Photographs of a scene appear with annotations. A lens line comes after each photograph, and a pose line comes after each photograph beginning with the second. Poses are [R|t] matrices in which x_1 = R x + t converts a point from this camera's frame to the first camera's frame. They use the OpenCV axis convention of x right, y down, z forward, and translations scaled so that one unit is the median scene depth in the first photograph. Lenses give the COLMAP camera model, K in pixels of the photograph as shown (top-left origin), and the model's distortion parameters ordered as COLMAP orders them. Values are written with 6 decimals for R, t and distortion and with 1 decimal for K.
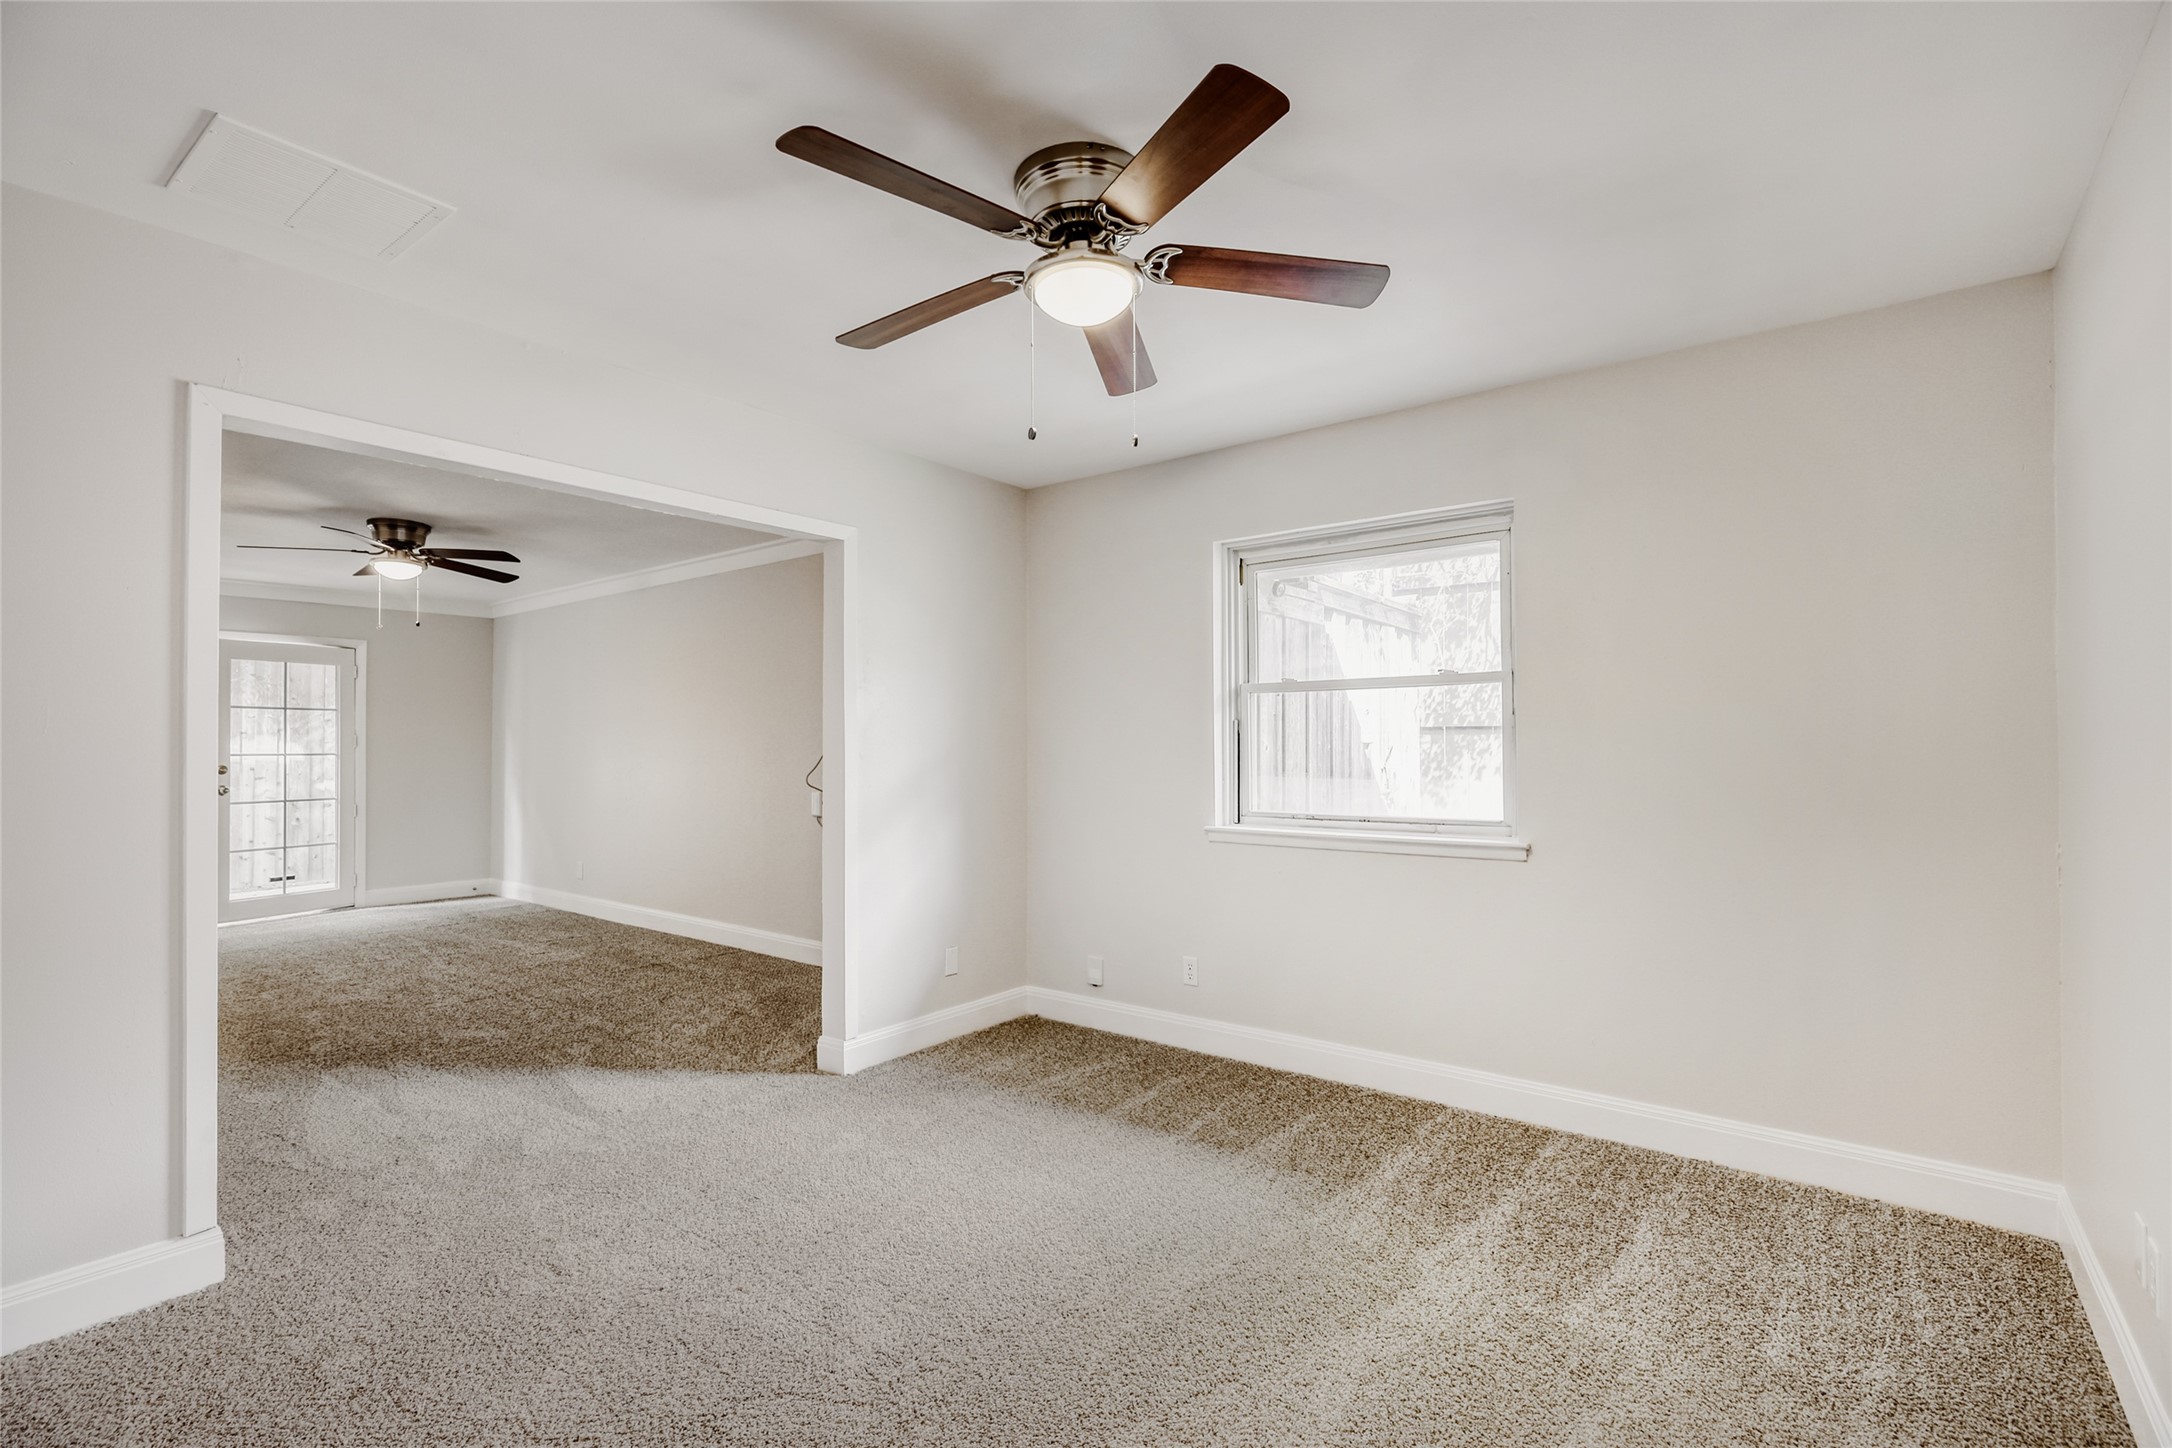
lens RADIAL K [[979.0, 0, 1070.8], [0, 979.0, 709.1], [0, 0, 1]] dist [-0.001176, -0.000197]
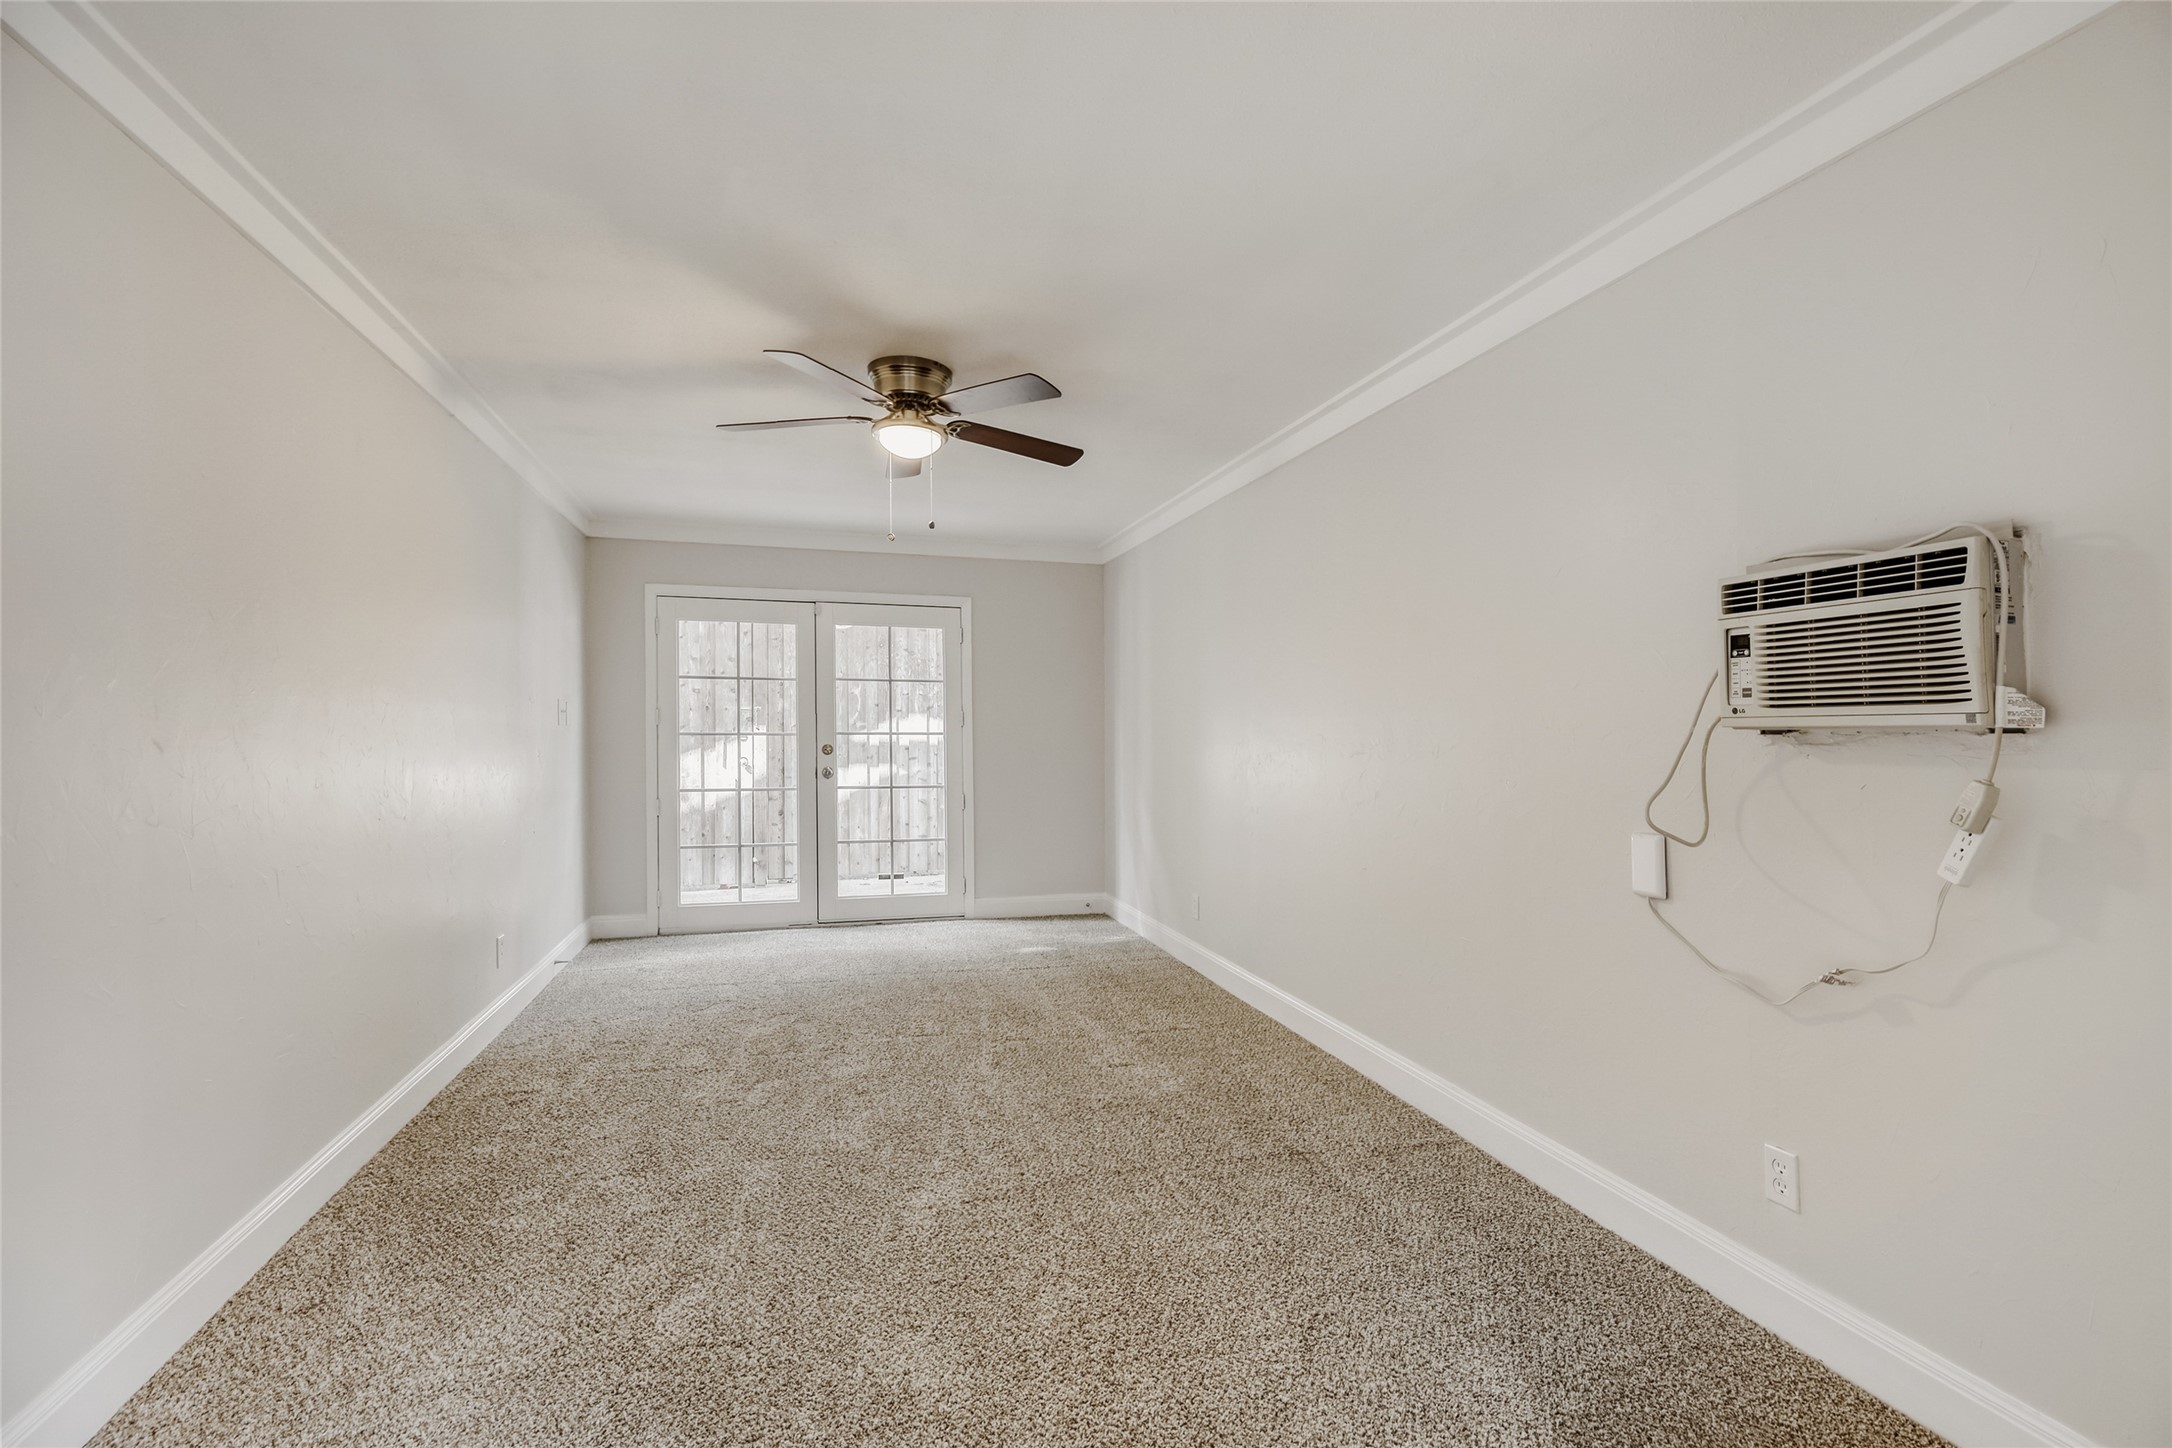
lens RADIAL K [[979.0, 0, 1073.1], [0, 979.0, 713.3], [0, 0, 1]] dist [-0.001176, -0.000197]
pose [[0.805160, 0.010833, -0.592958, -0.176273], [-0.000793, 0.999852, 0.017190, 0.015080], [0.593057, -0.013370, 0.805050, 0.425626]]
